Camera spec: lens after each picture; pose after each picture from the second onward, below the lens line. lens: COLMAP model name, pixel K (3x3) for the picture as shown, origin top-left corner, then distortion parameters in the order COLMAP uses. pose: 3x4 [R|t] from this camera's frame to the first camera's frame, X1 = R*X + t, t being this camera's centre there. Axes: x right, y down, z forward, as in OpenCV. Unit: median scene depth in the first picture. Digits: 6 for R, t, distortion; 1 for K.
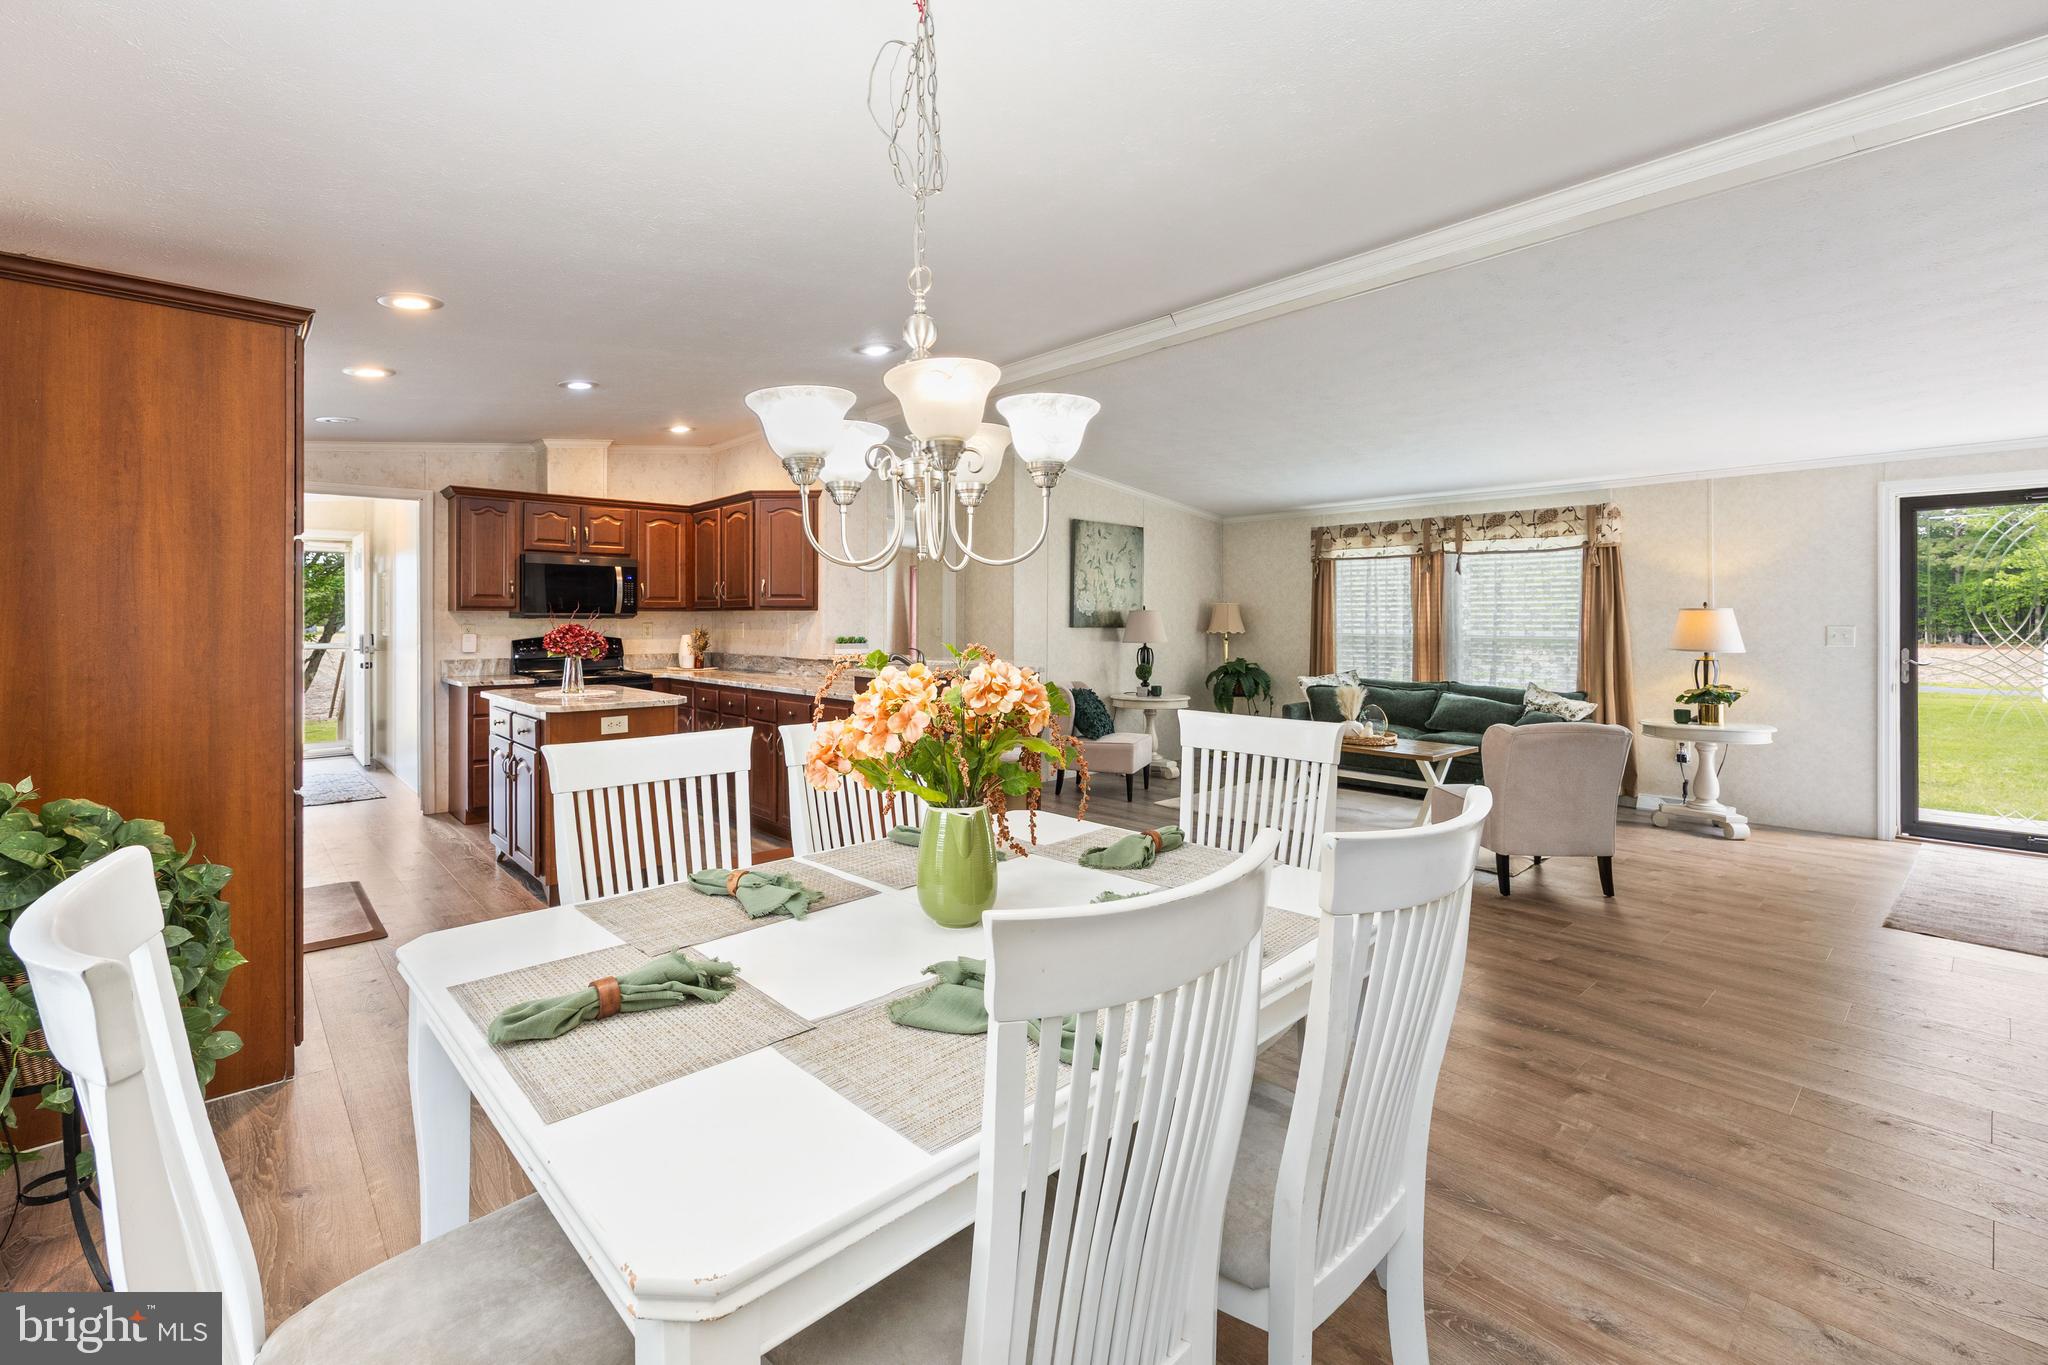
lens RADIAL K [[898.9, 0, 970.1], [0, 898.9, 617.0], [0, 0, 1]] dist [-0.007336, 0.001316]
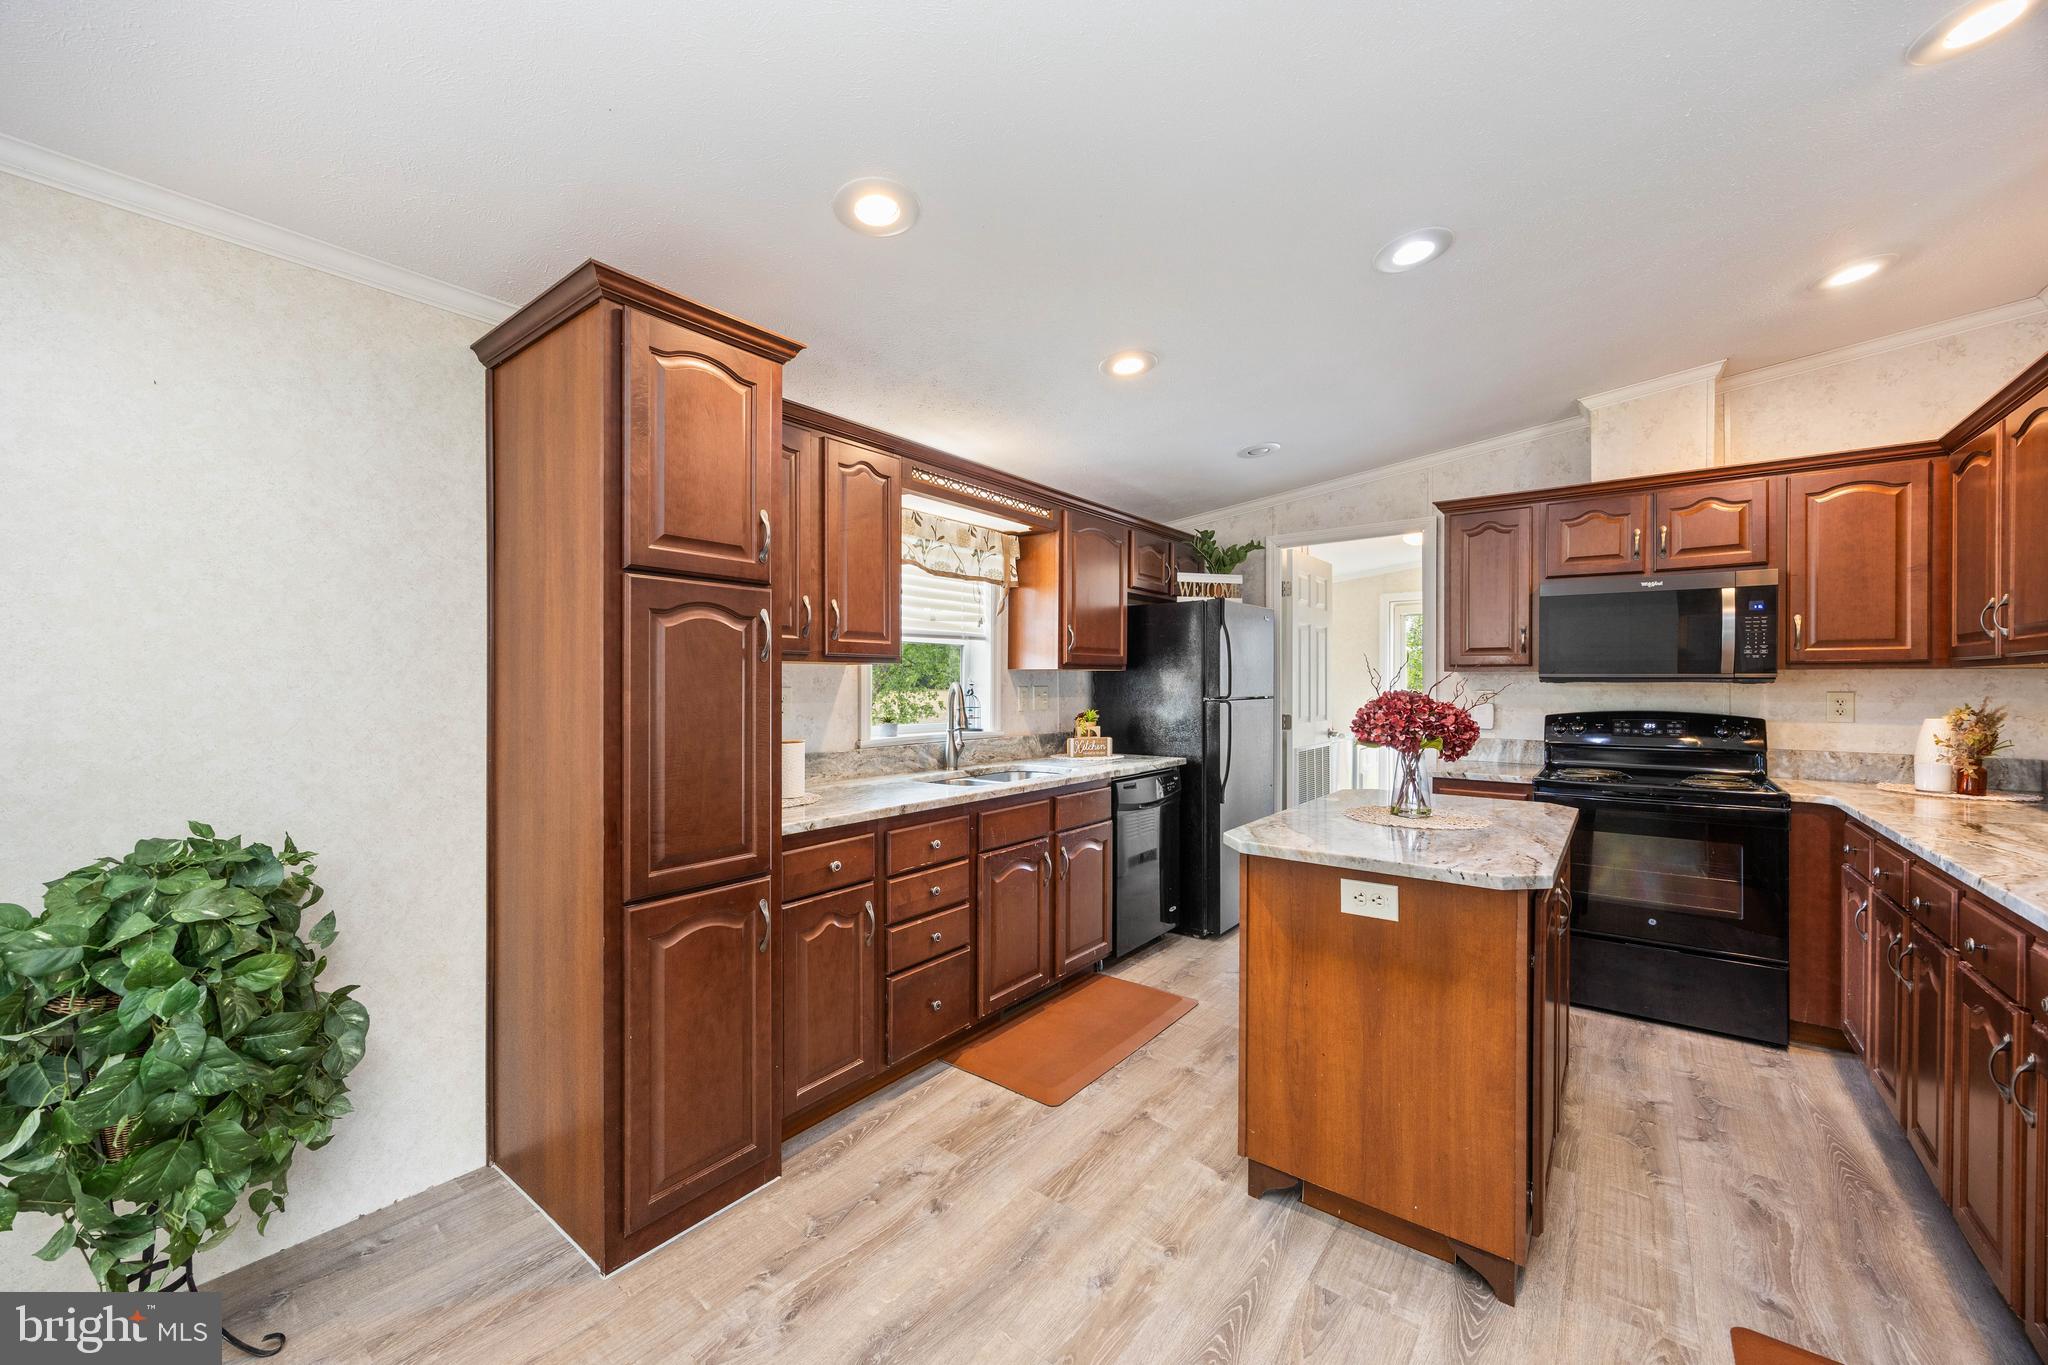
lens RADIAL K [[784.0, 0, 1026.9], [0, 784.0, 686.6], [0, 0, 1]] dist [0.000969, -0.000899]
pose [[0.206910, 0.007497, -0.978331, -0.013707], [-0.002178, 0.999972, 0.007202, 0.001321], [0.978358, 0.000640, 0.206921, 0.475579]]
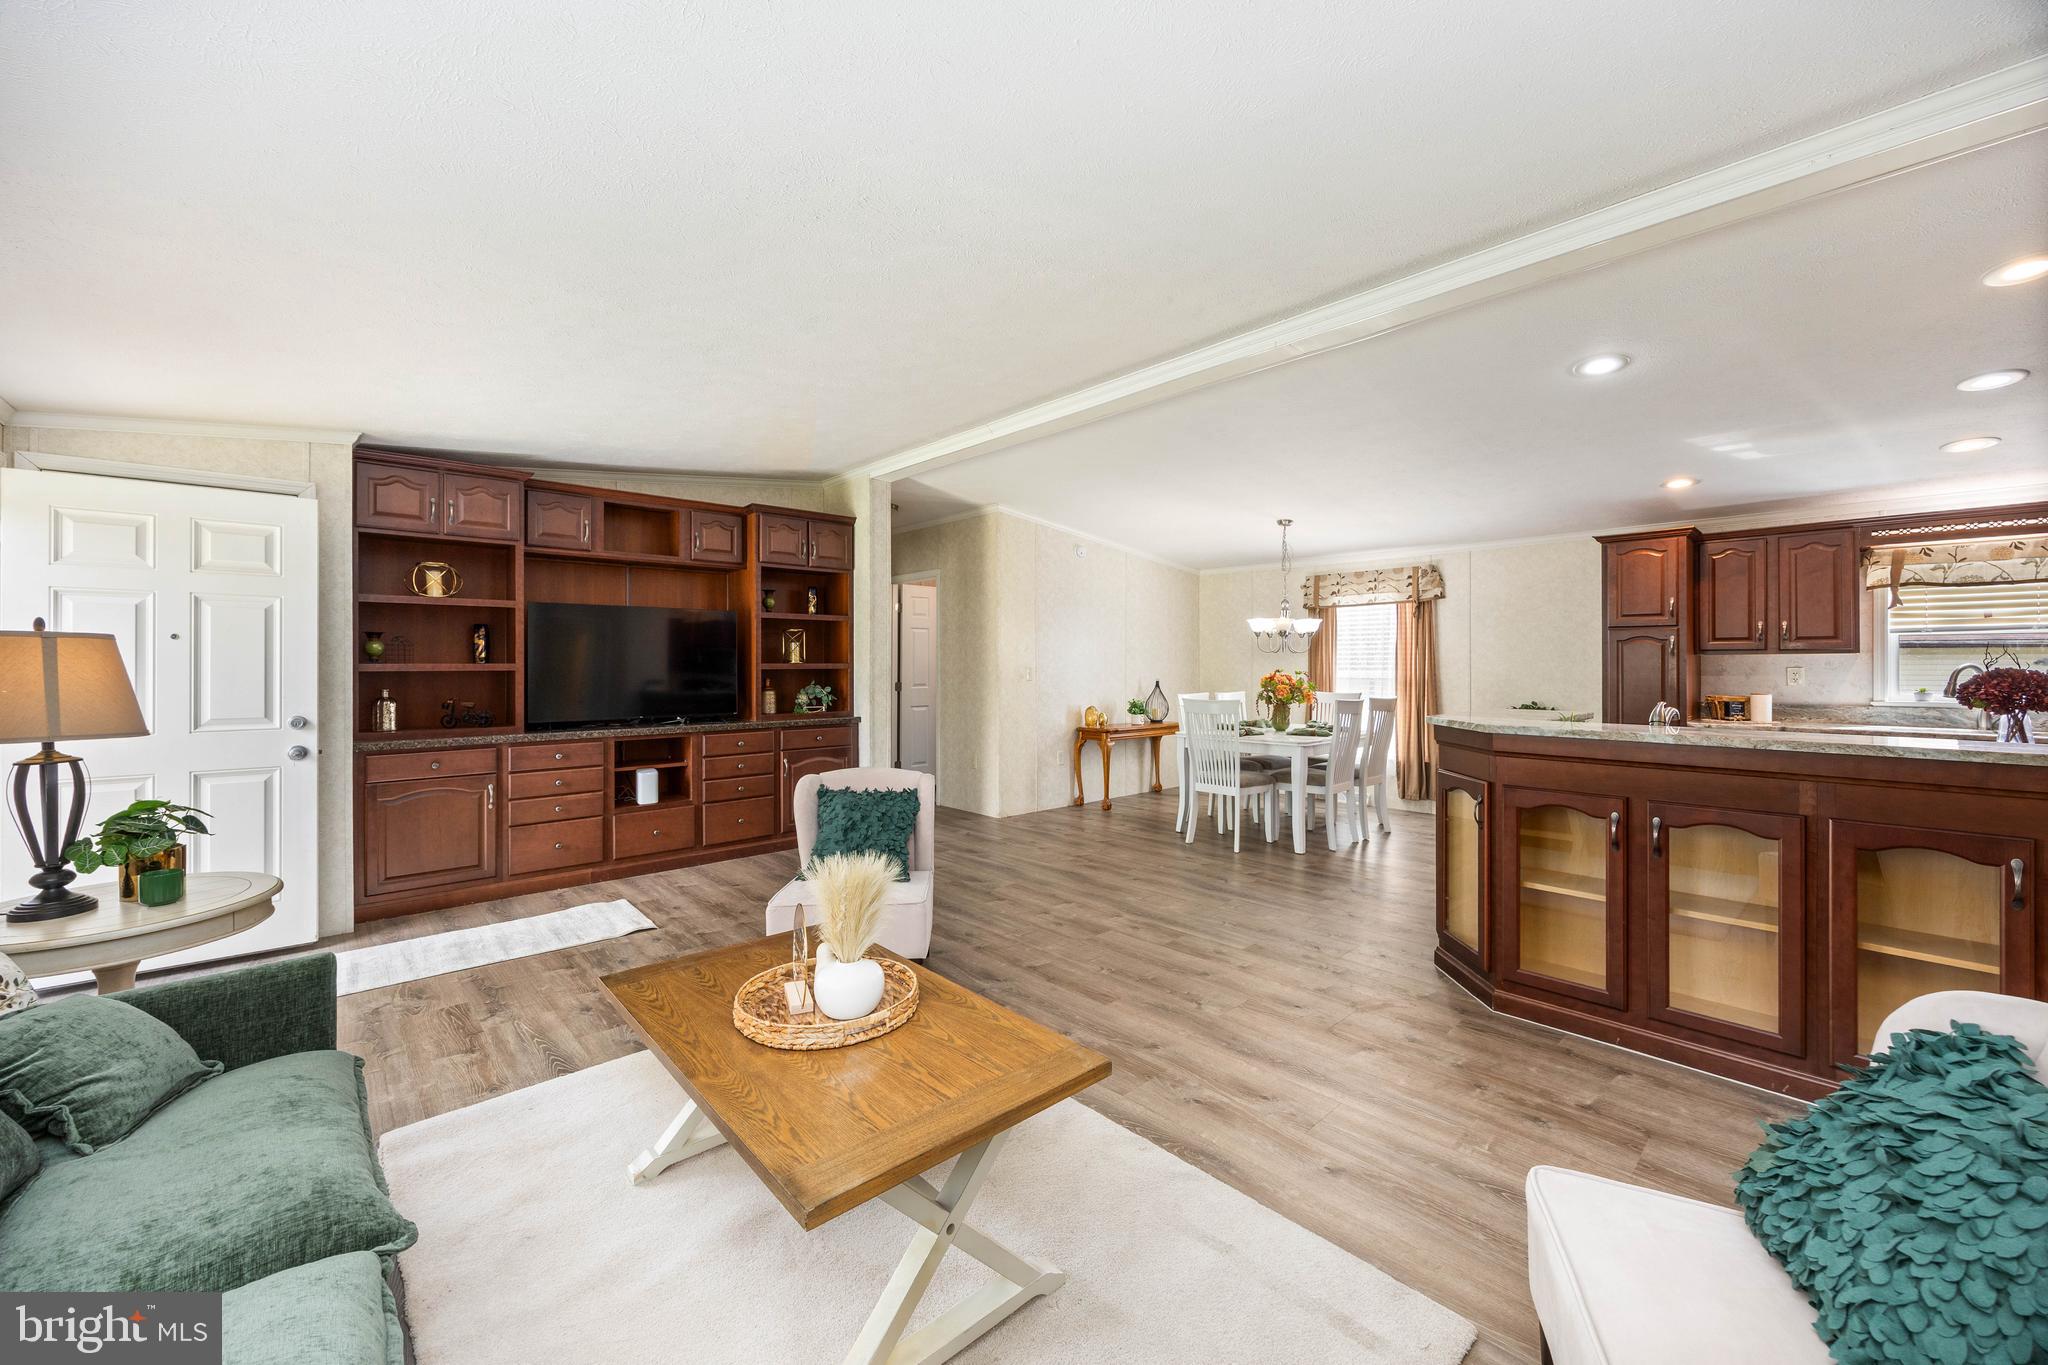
lens RADIAL K [[784.0, 0, 1022.6], [0, 784.0, 667.3], [0, 0, 1]] dist [0.000969, -0.000899]
pose [[-0.999113, 0.000296, -0.042098, 0.347091], [0.000310, 1.000000, -0.000316, 0.005276], [0.042098, -0.000329, -0.999113, 1.190075]]
